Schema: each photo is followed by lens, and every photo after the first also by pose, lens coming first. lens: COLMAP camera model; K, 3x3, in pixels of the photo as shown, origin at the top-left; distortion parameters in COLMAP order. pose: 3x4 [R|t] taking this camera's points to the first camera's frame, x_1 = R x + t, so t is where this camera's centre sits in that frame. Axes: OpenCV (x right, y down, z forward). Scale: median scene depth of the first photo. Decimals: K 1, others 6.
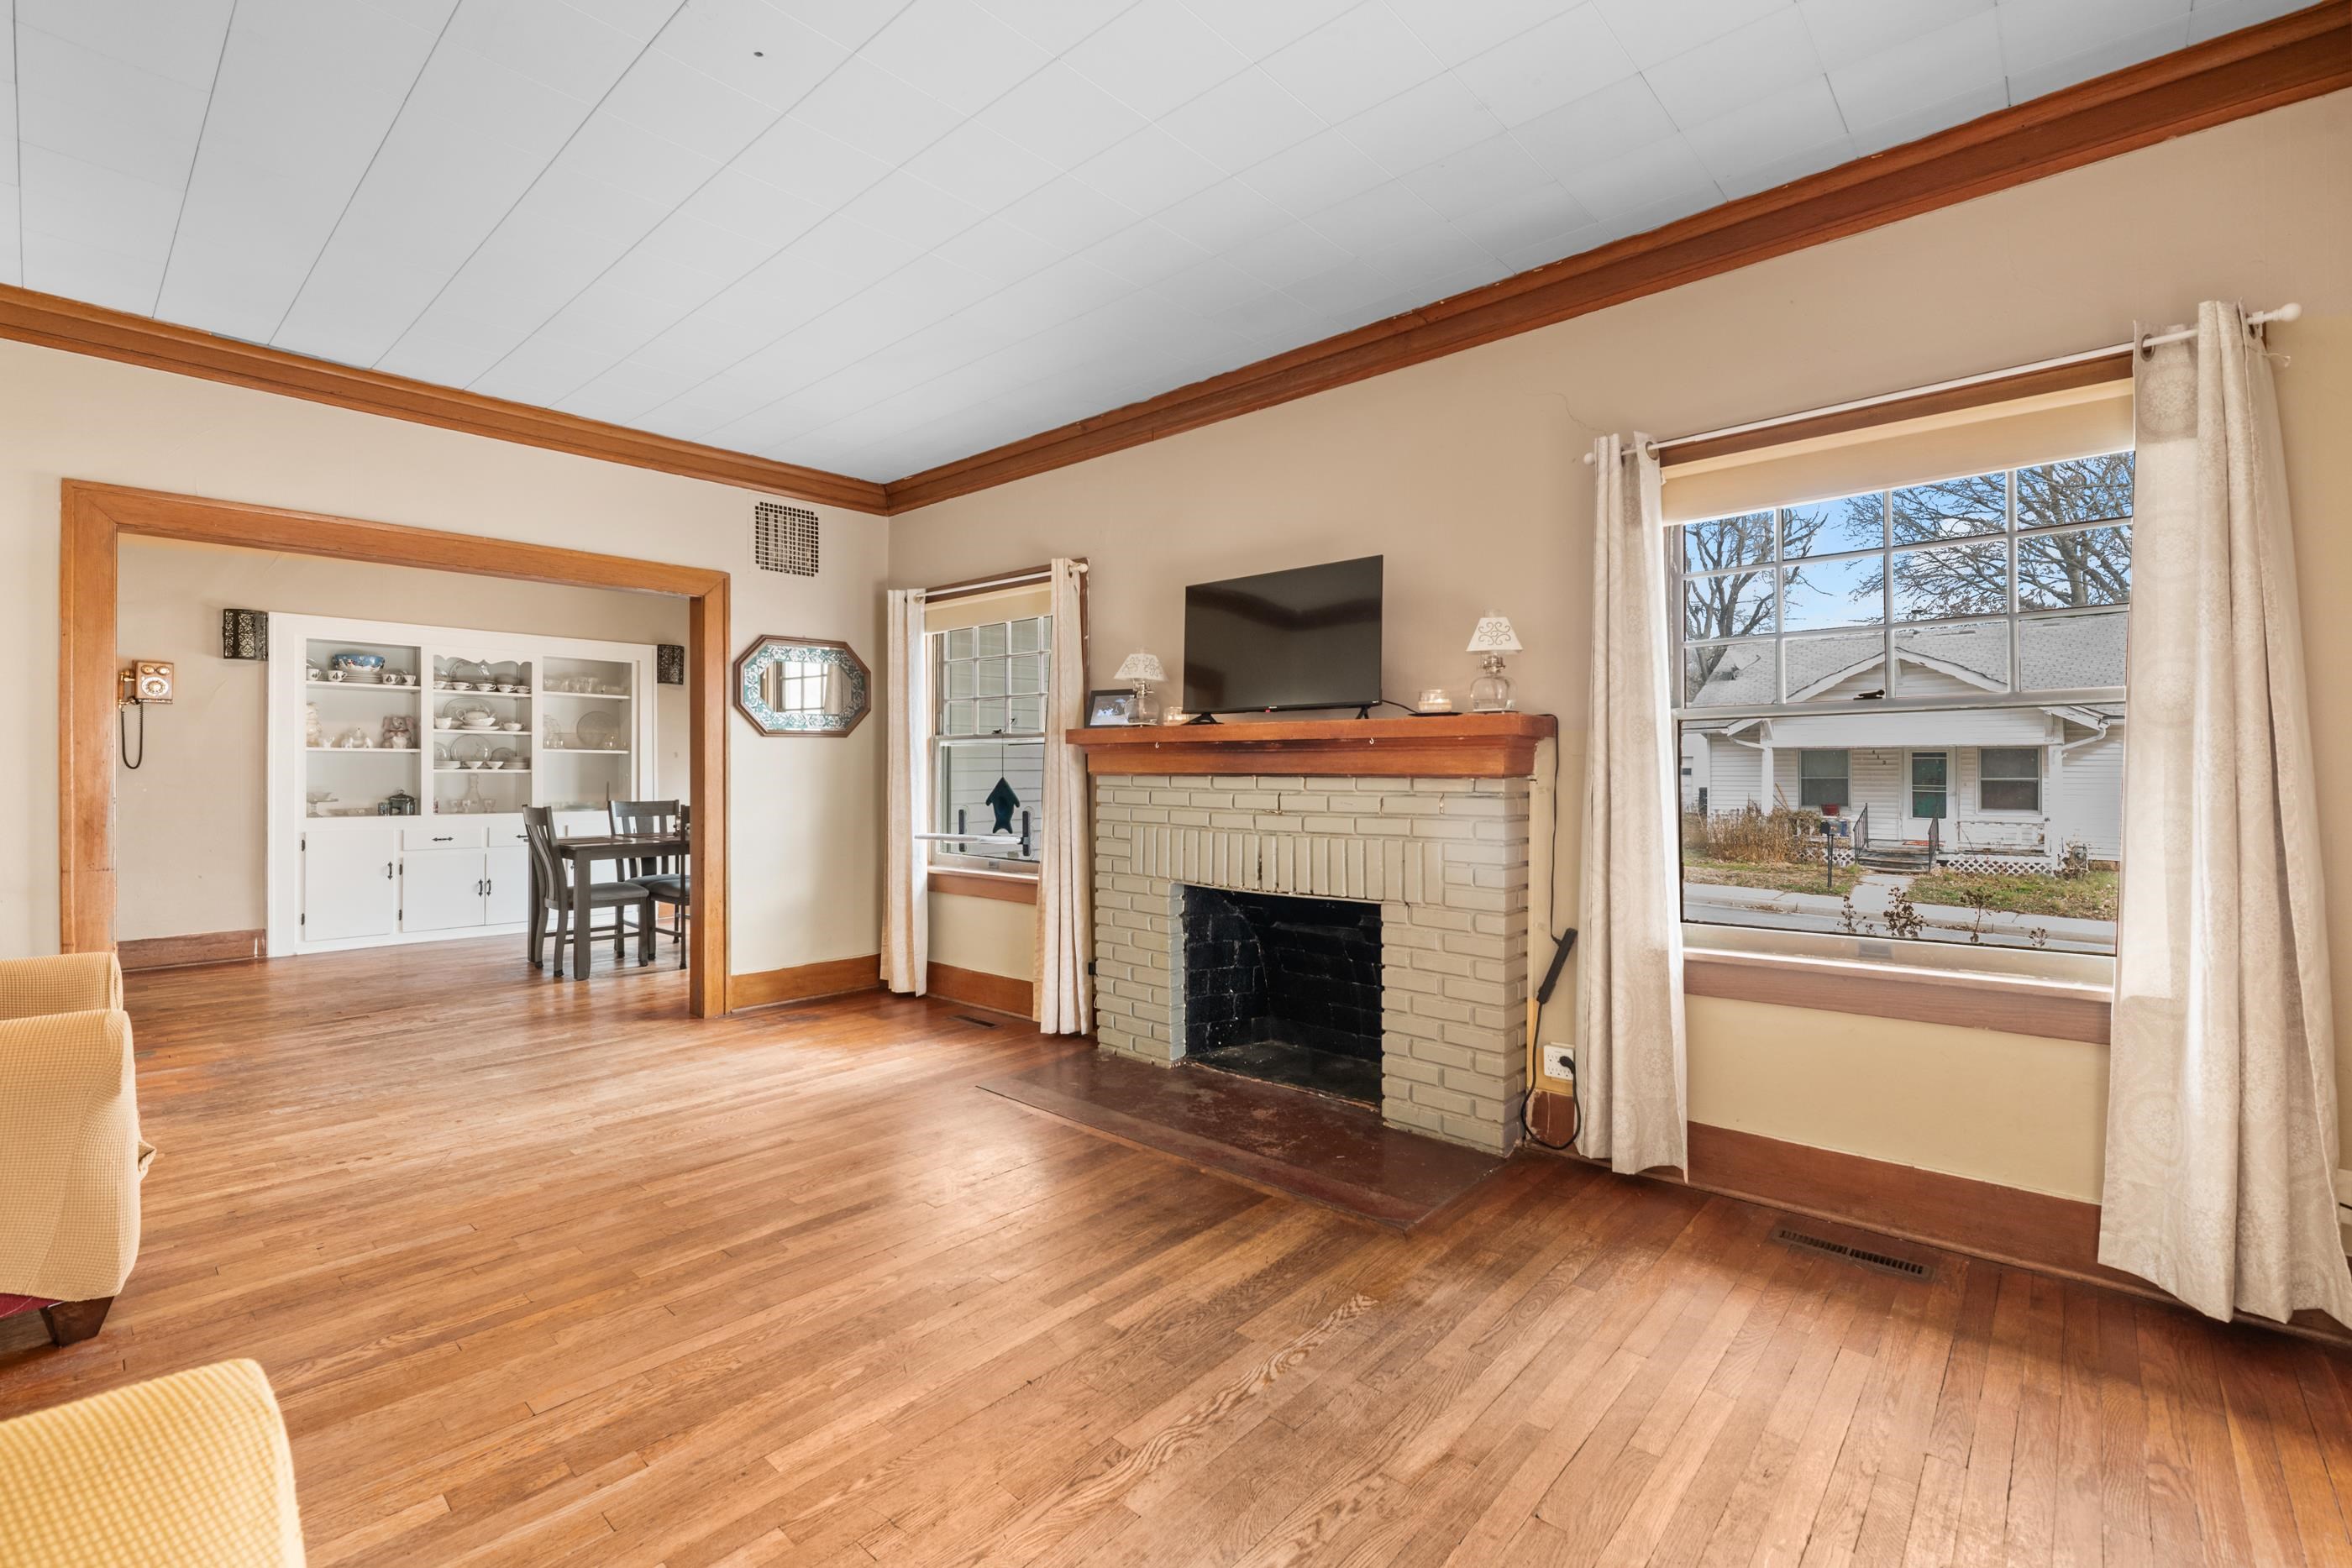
lens RADIAL K [[1025.8, 0, 1165.8], [0, 1025.8, 760.9], [0, 0, 1]] dist [-0.002298, -0.000567]
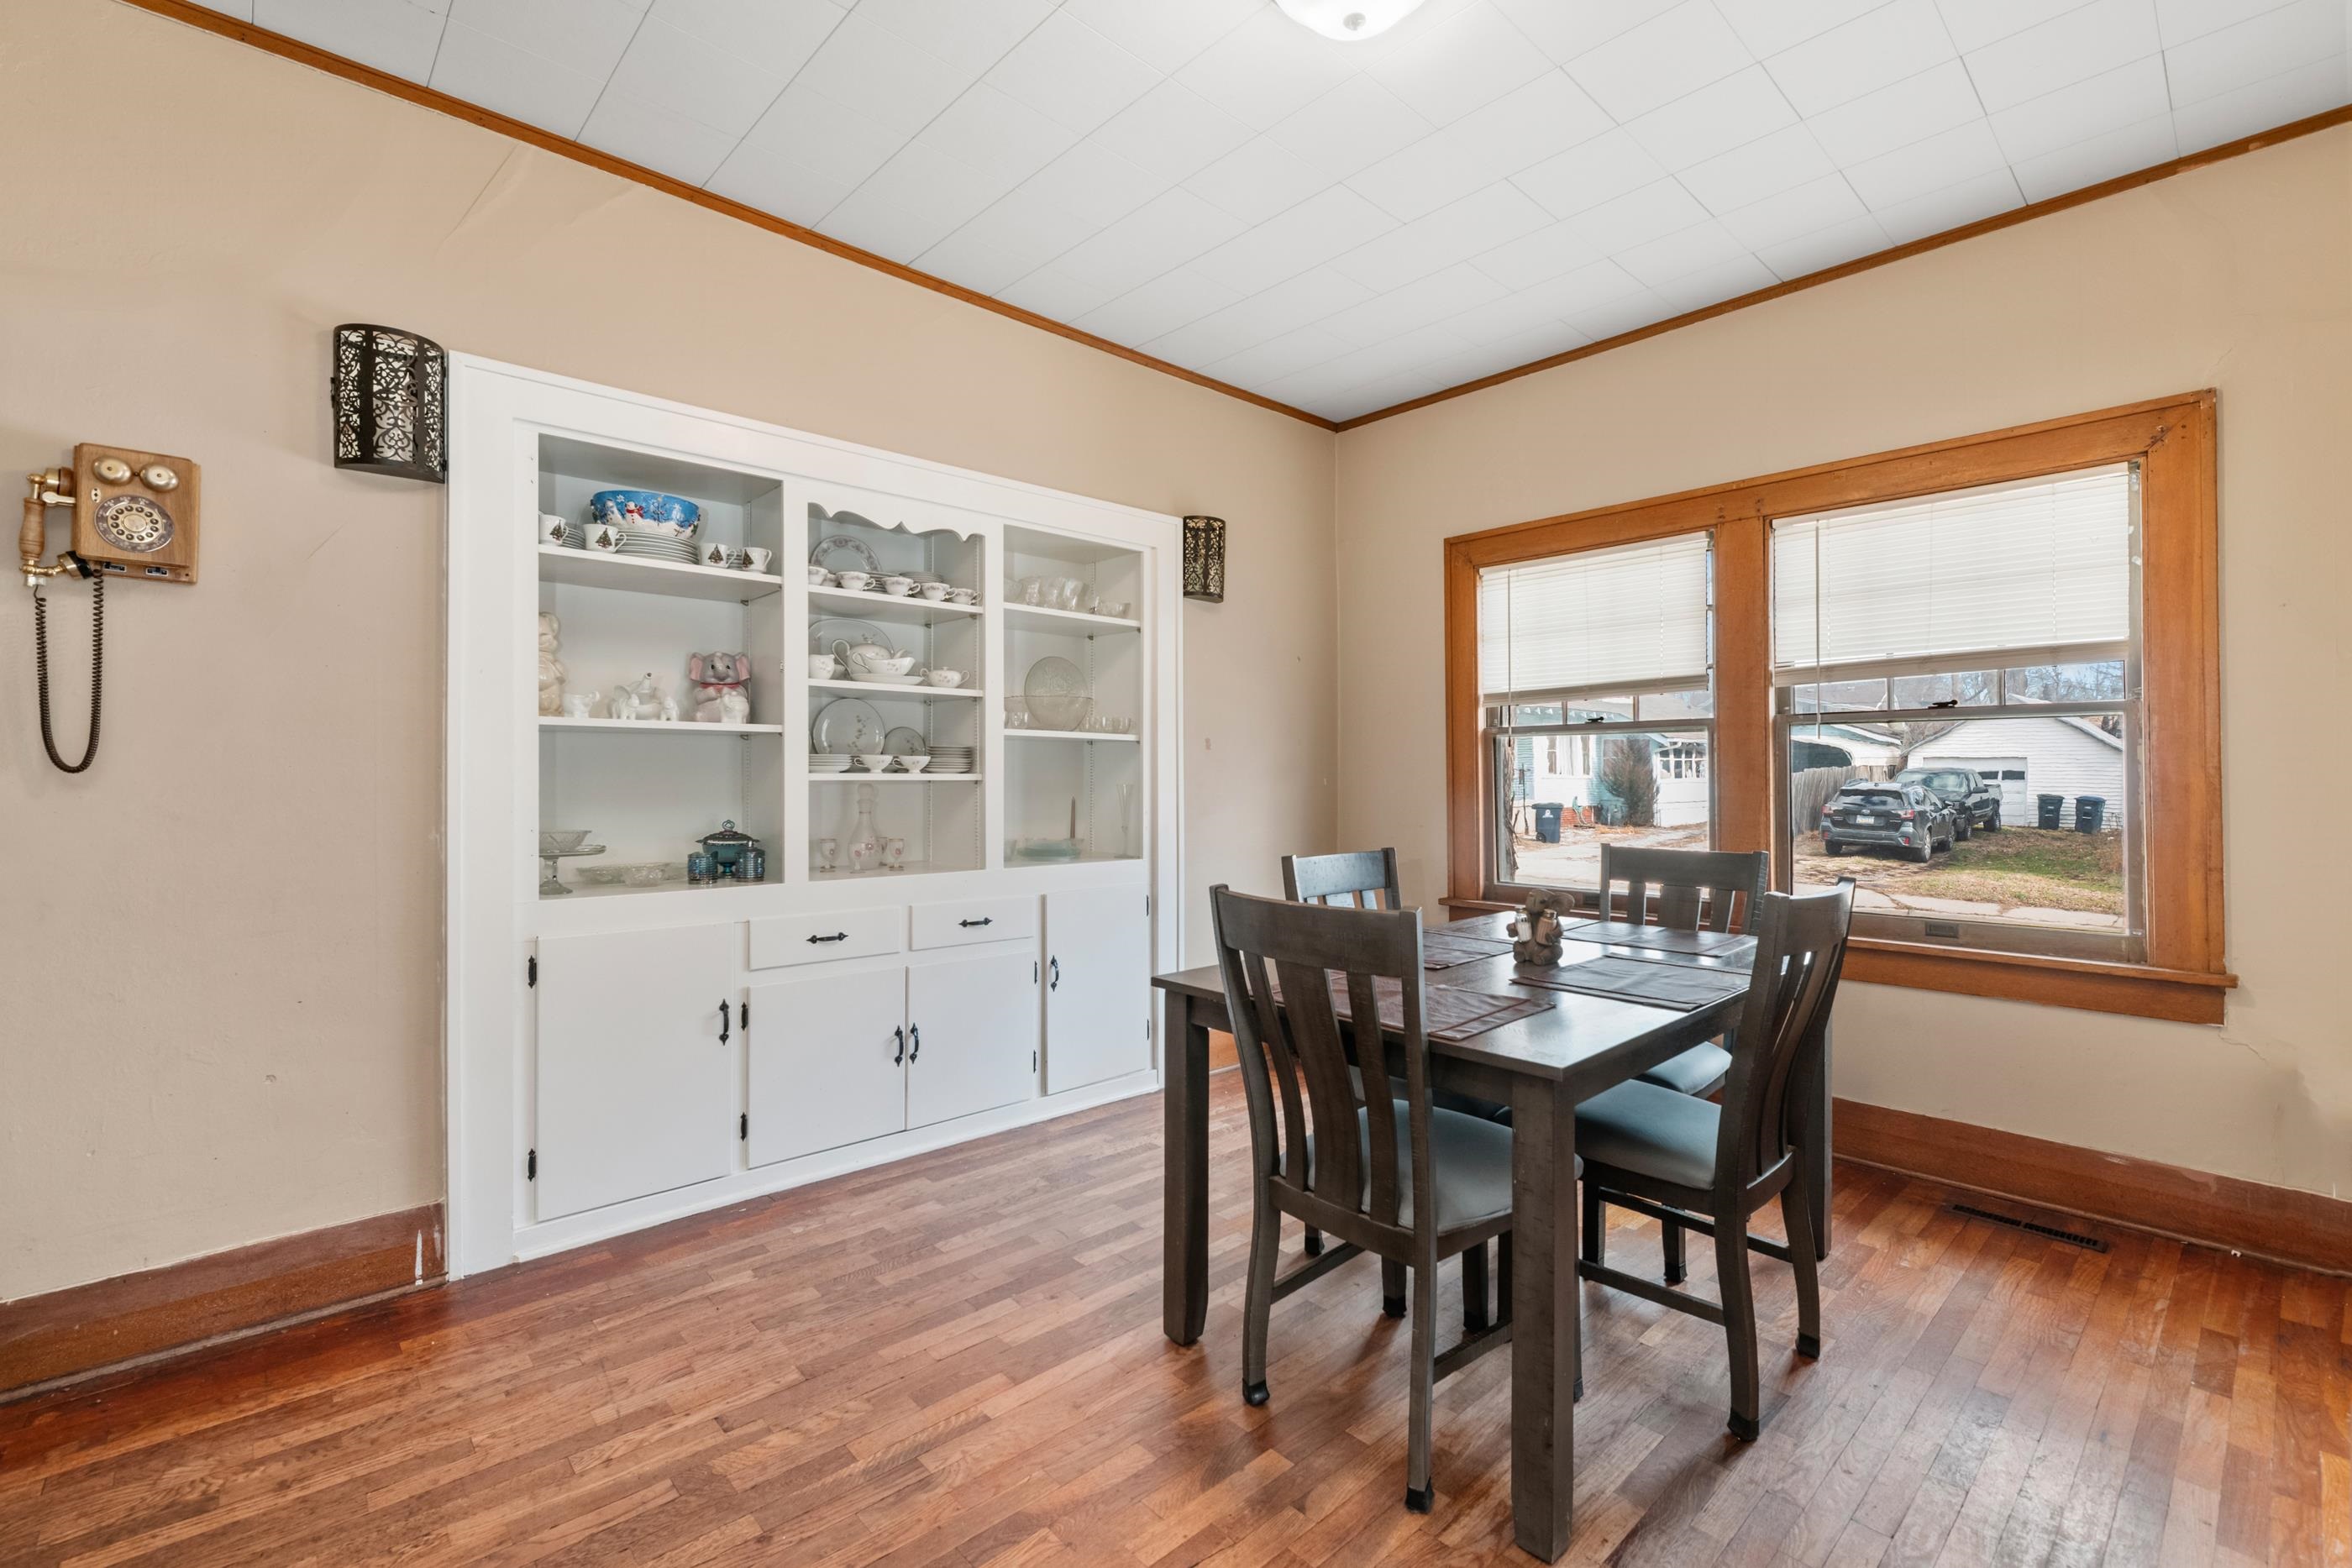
lens RADIAL K [[1025.8, 0, 1165.8], [0, 1025.8, 760.9], [0, 0, 1]] dist [-0.002298, -0.000567]
pose [[0.996195, -0.000359, -0.087147, -0.667636], [0.000174, 0.999998, -0.002125, 0.005437], [0.087147, 0.002101, 0.996193, 0.744084]]
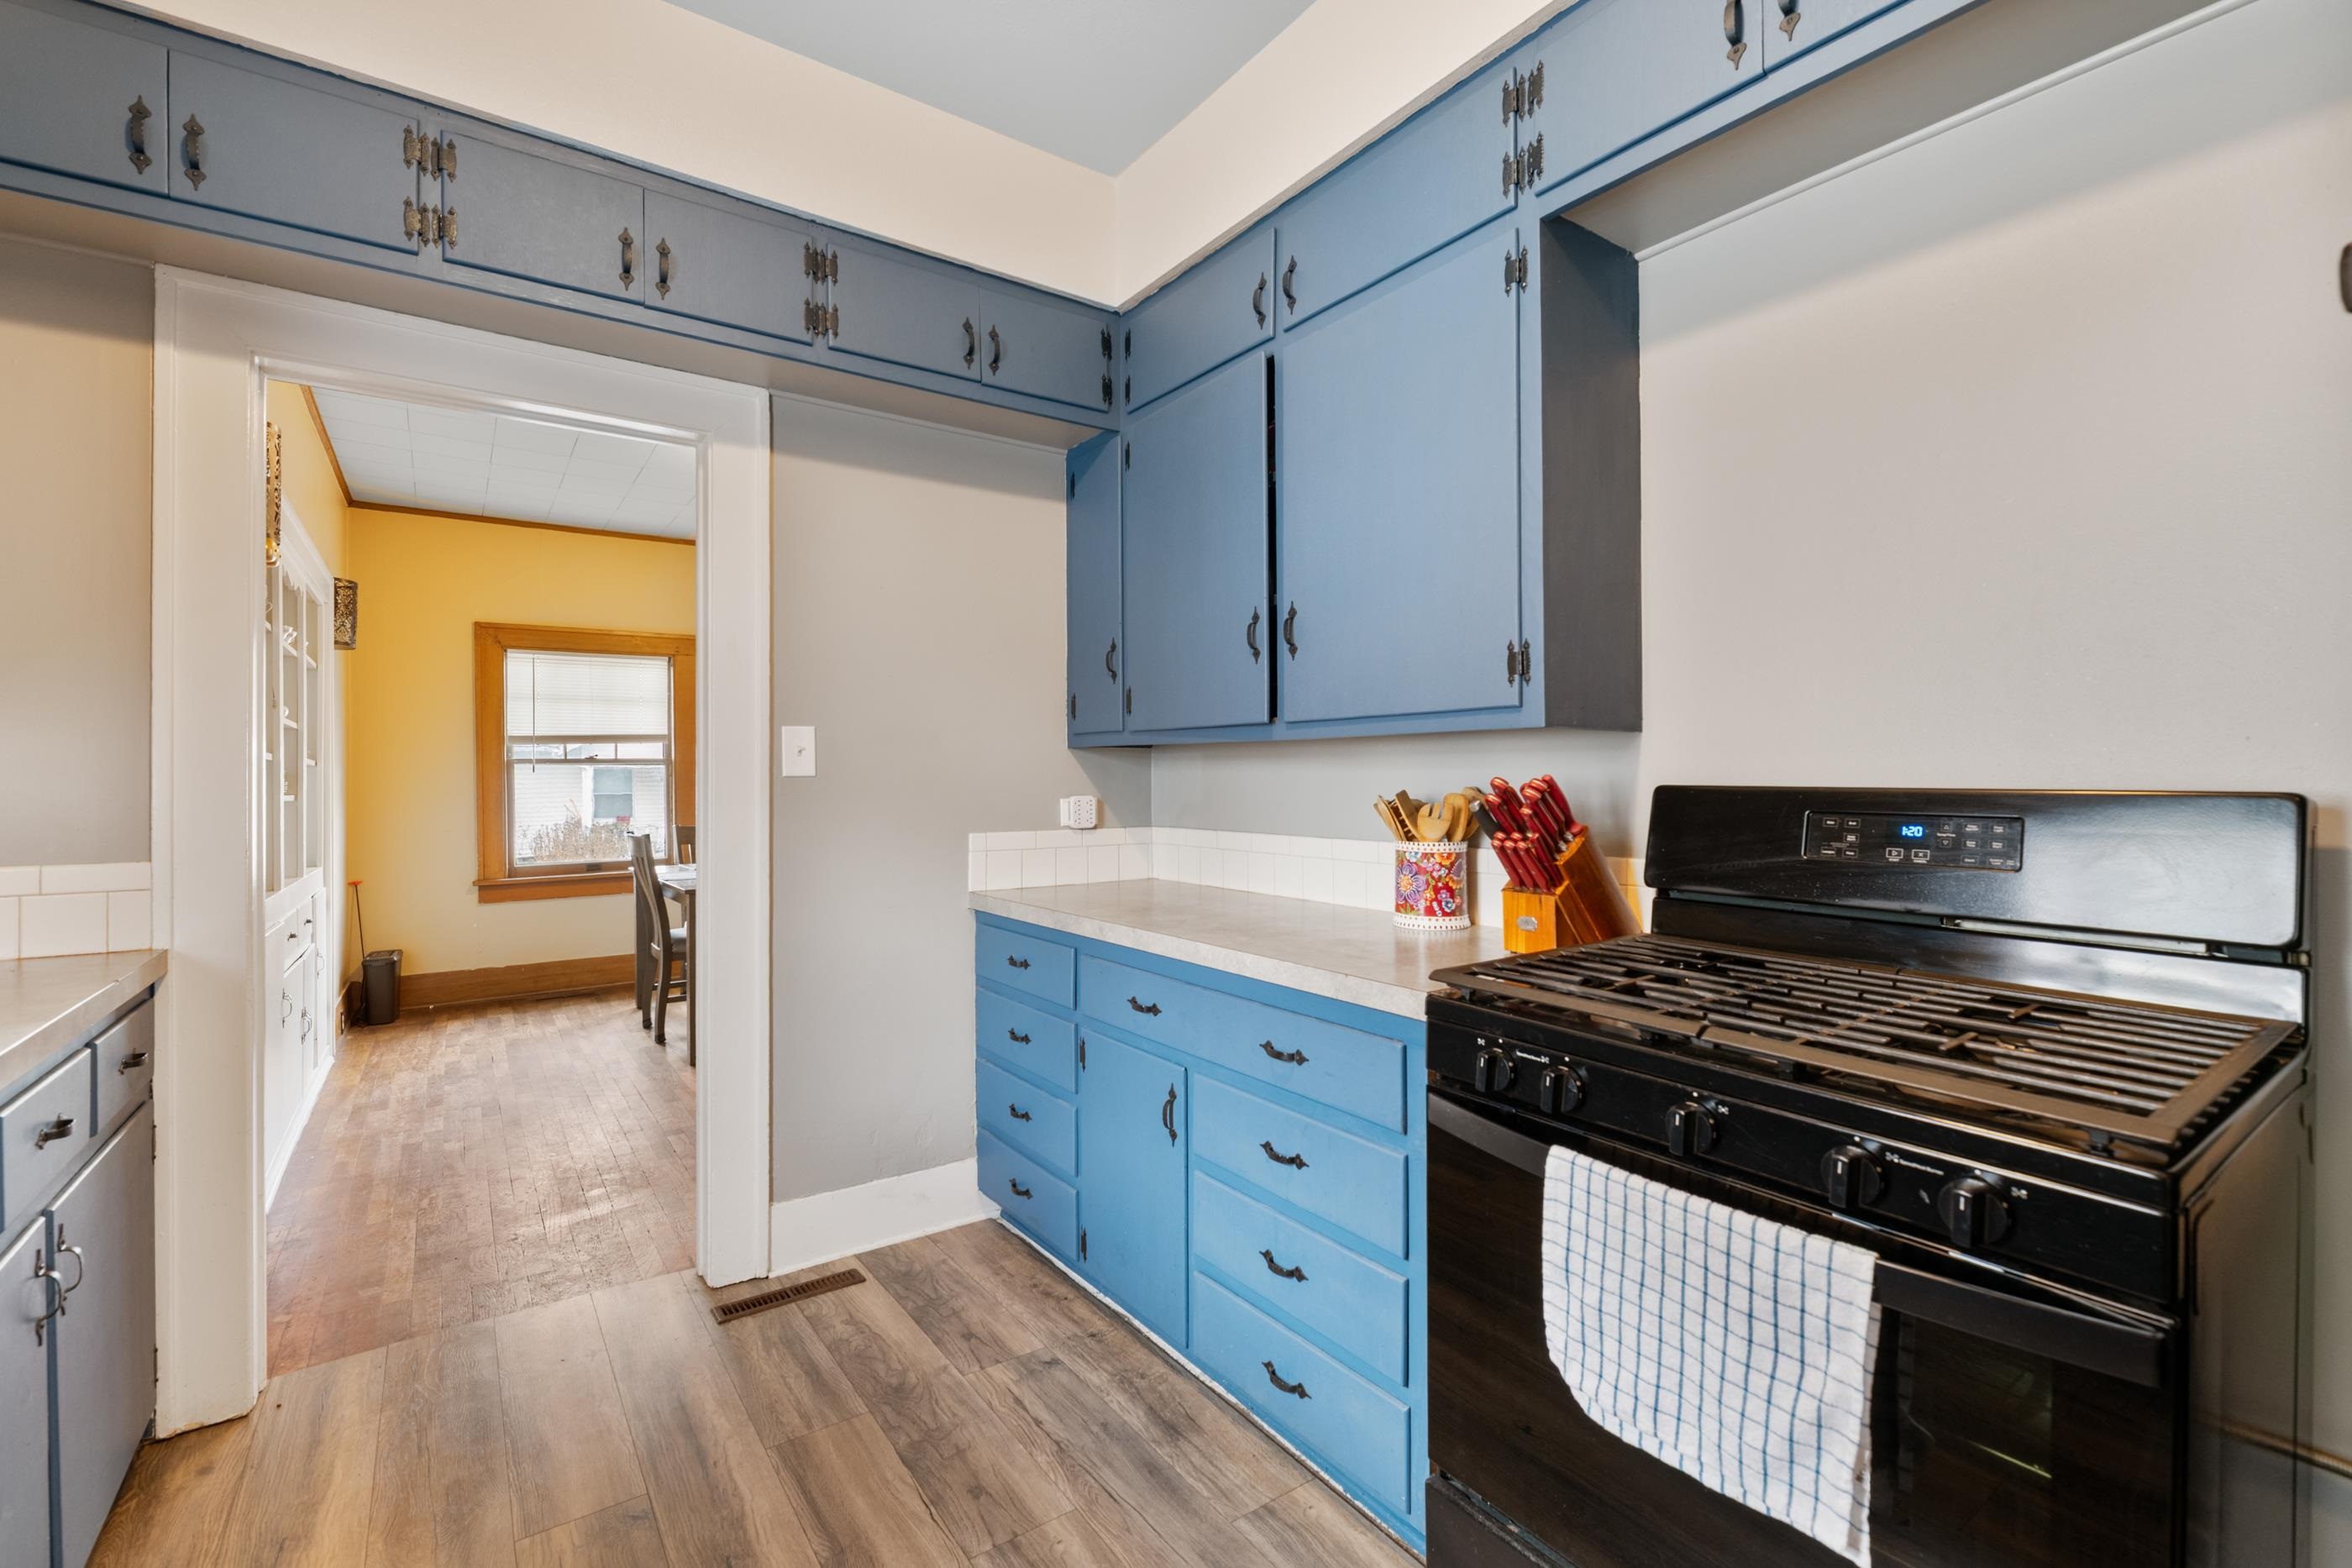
lens RADIAL K [[1021.1, 0, 1168.1], [0, 1021.1, 771.1], [0, 0, 1]] dist [-0.000593, -0.003476]
pose [[0.211376, 0.009749, 0.977356, -1.389599], [0.001816, 0.999945, -0.010367, 0.004516], [-0.977403, 0.003966, 0.211346, 0.603984]]
